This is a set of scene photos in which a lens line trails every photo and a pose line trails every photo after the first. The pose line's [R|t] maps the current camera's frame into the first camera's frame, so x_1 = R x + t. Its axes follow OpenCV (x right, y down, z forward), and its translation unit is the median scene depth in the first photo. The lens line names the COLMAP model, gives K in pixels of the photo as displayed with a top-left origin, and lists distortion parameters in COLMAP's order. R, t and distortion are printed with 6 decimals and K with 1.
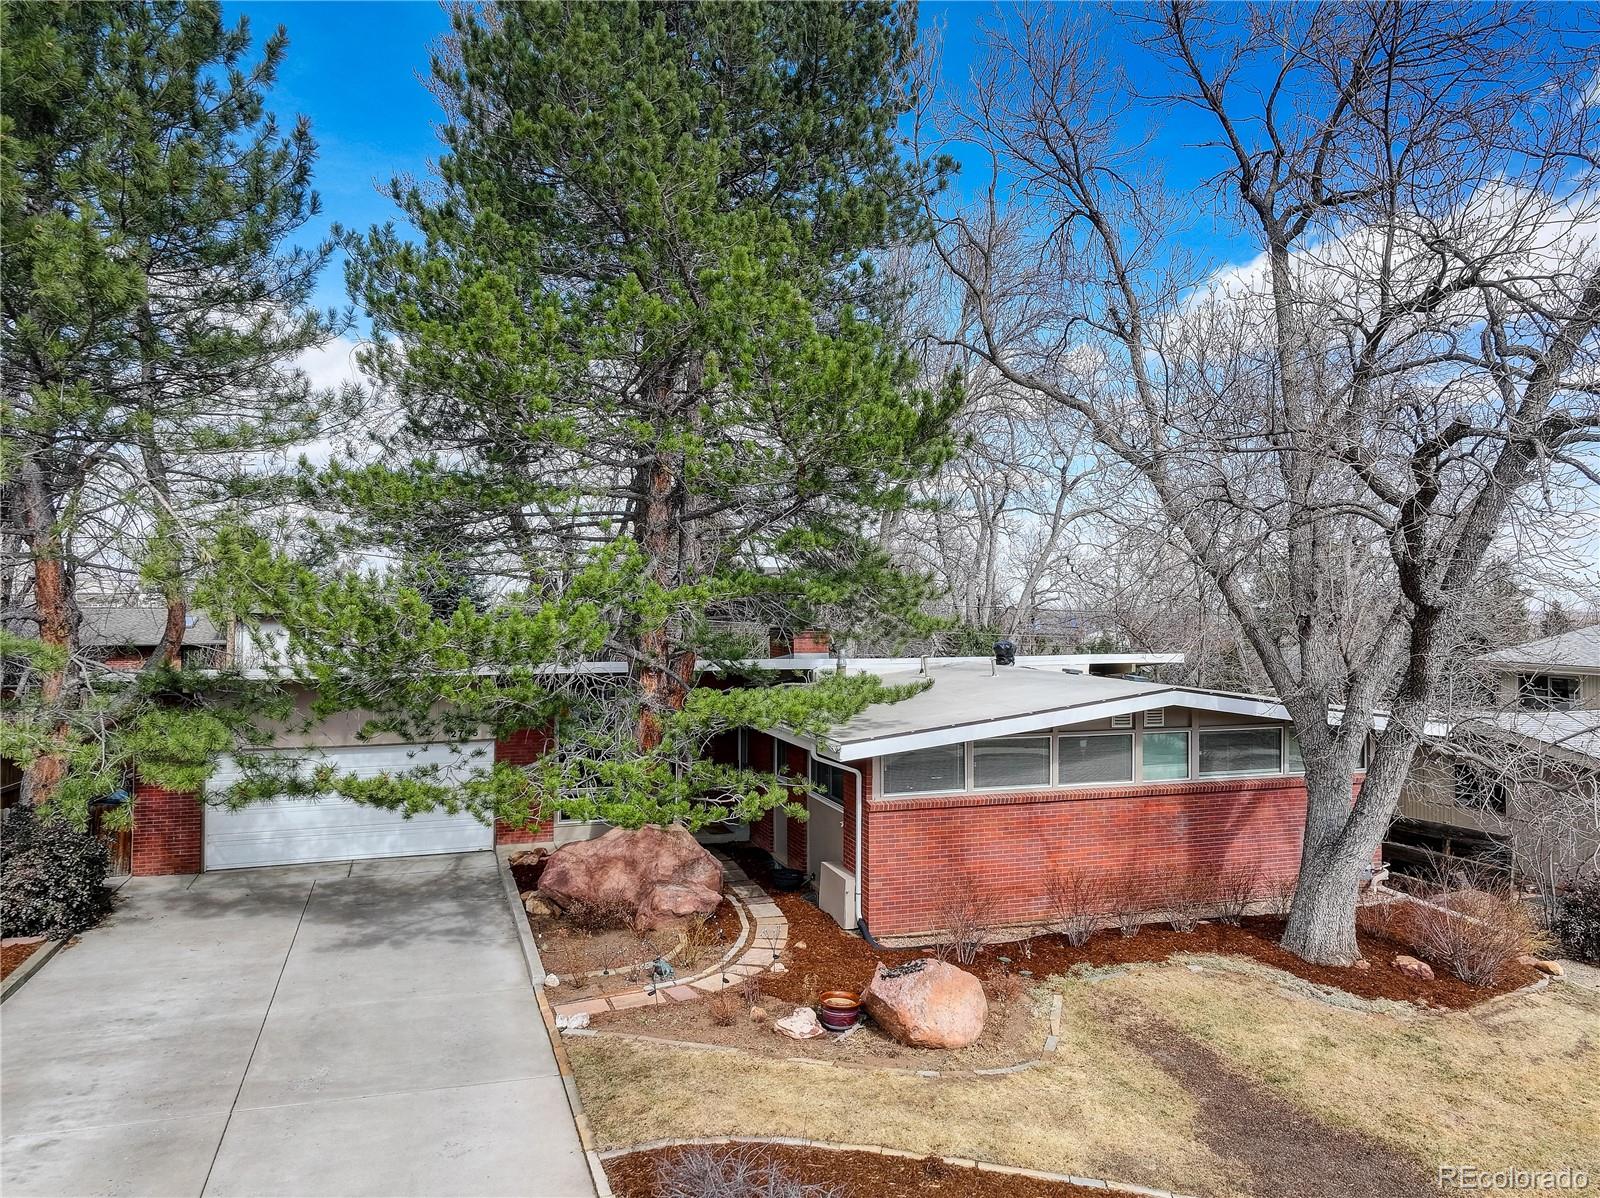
lens RADIAL K [[1120.6, 0, 805.4], [0, 1120.6, 594.6], [0, 0, 1]] dist [-0.005539, 0.038193]
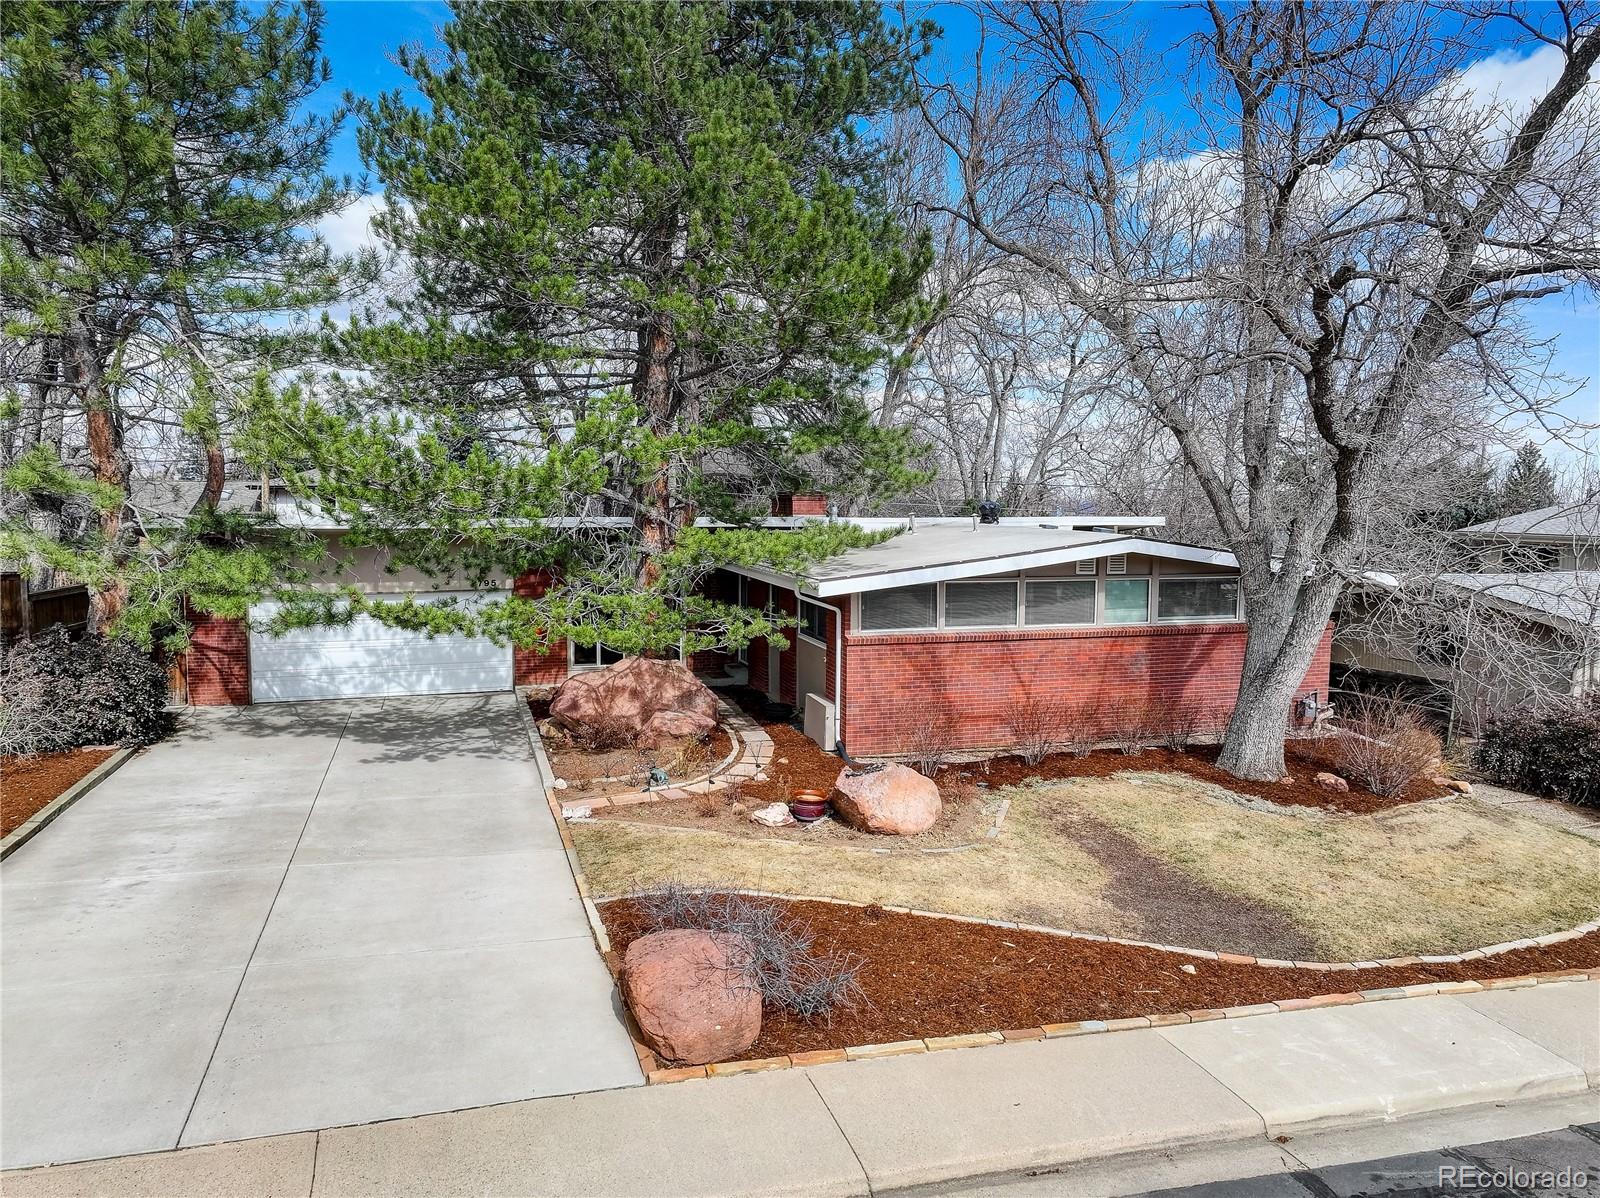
lens RADIAL K [[1120.6, 0, 805.4], [0, 1120.6, 594.6], [0, 0, 1]] dist [-0.005539, 0.038193]
pose [[0.999705, 0.006242, -0.023484, 0.043791], [-0.003897, 0.995121, 0.098588, 0.038372], [0.023985, -0.098468, 0.994851, -0.095698]]
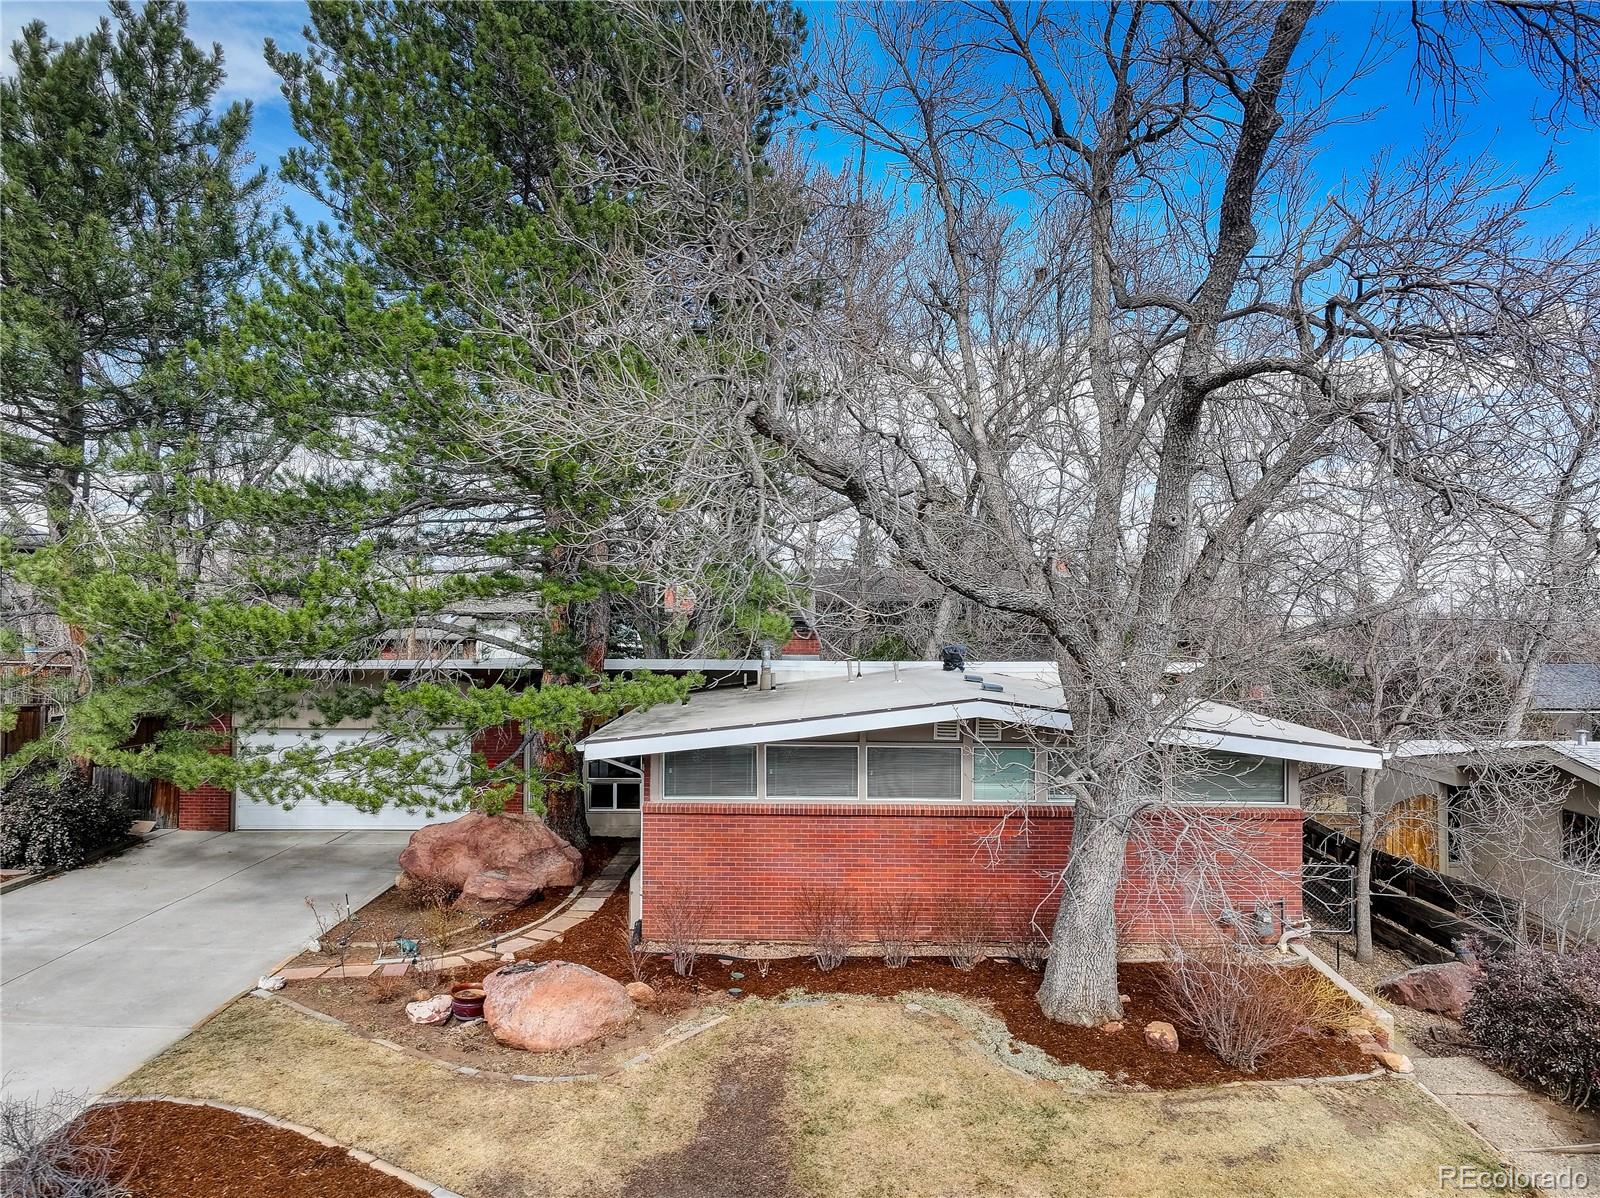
lens RADIAL K [[1120.6, 0, 805.4], [0, 1120.6, 594.6], [0, 0, 1]] dist [-0.005539, 0.038193]
pose [[0.944255, 0.000169, -0.329216, 0.550903], [-0.000941, 0.999997, -0.002188, 0.002483], [0.329215, 0.002376, 0.944252, 0.115133]]
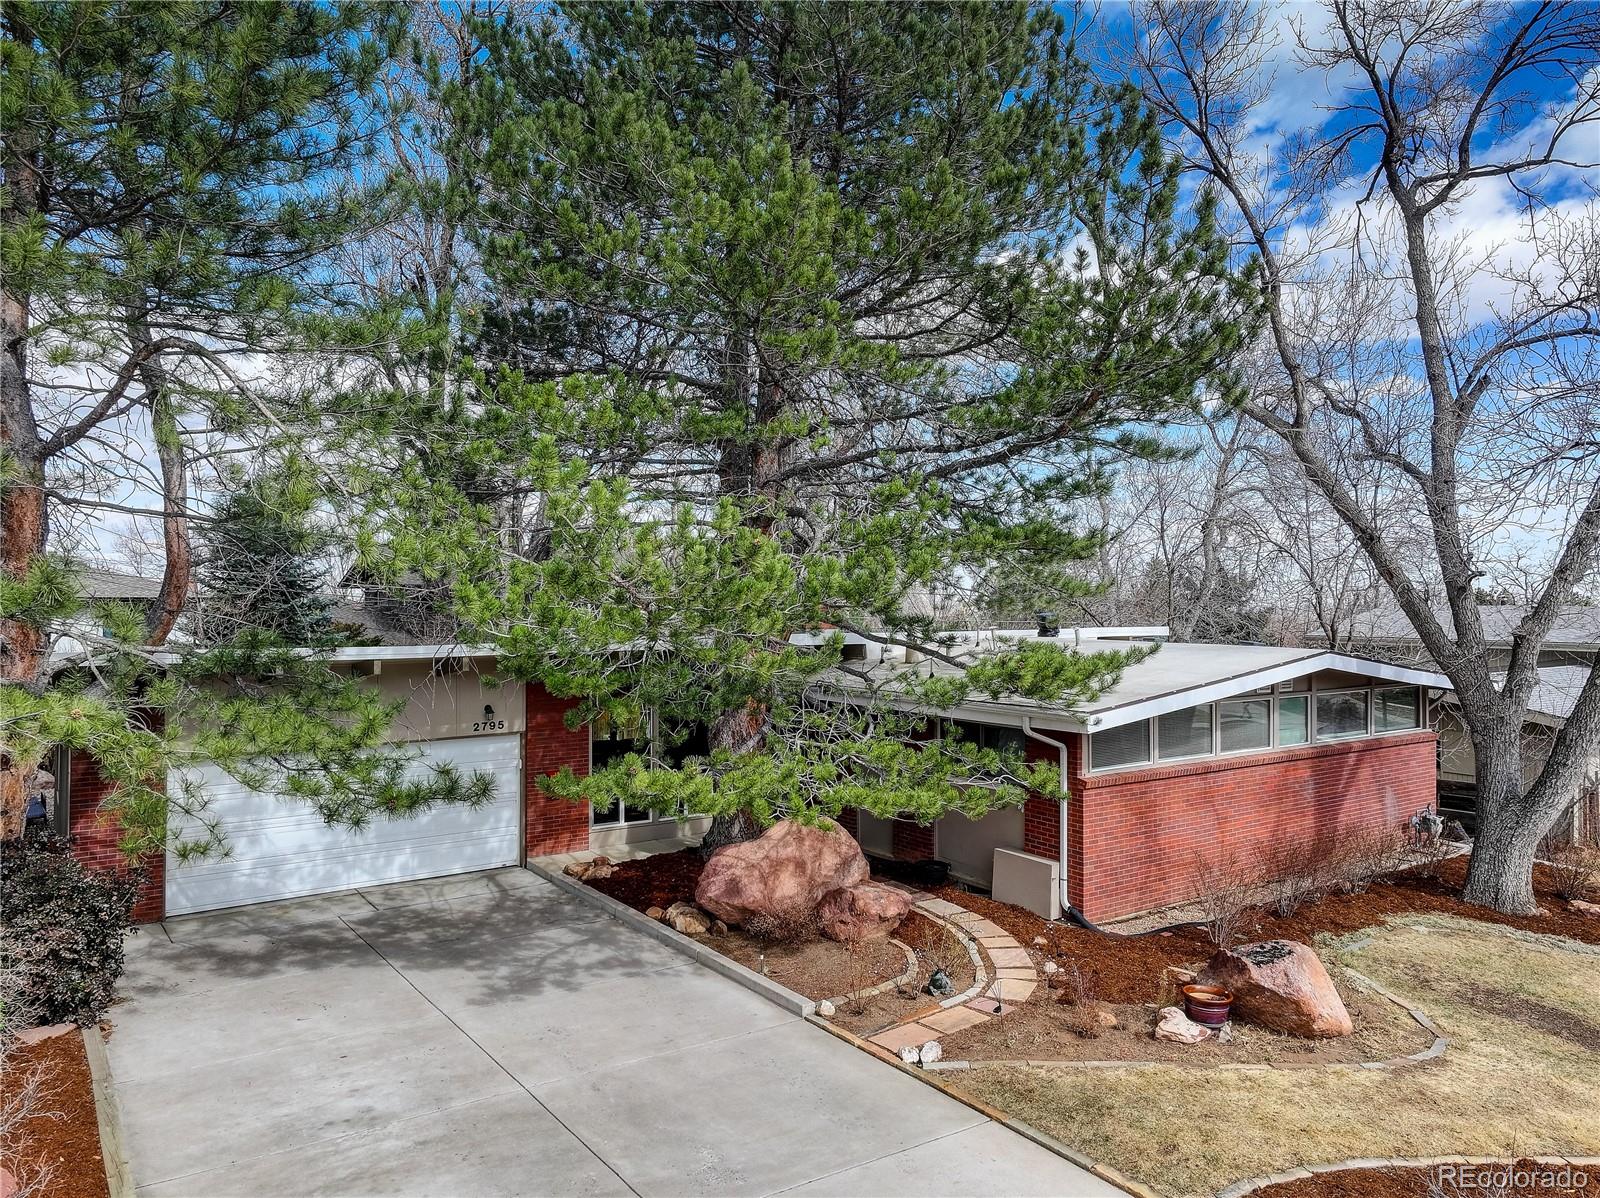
lens RADIAL K [[1120.6, 0, 805.4], [0, 1120.6, 594.6], [0, 0, 1]] dist [-0.005539, 0.038193]
pose [[0.958187, -0.000461, 0.286141, -0.447319], [-0.000166, 0.999998, 0.002168, 0.035308], [-0.286142, -0.002125, 0.958185, 0.200588]]
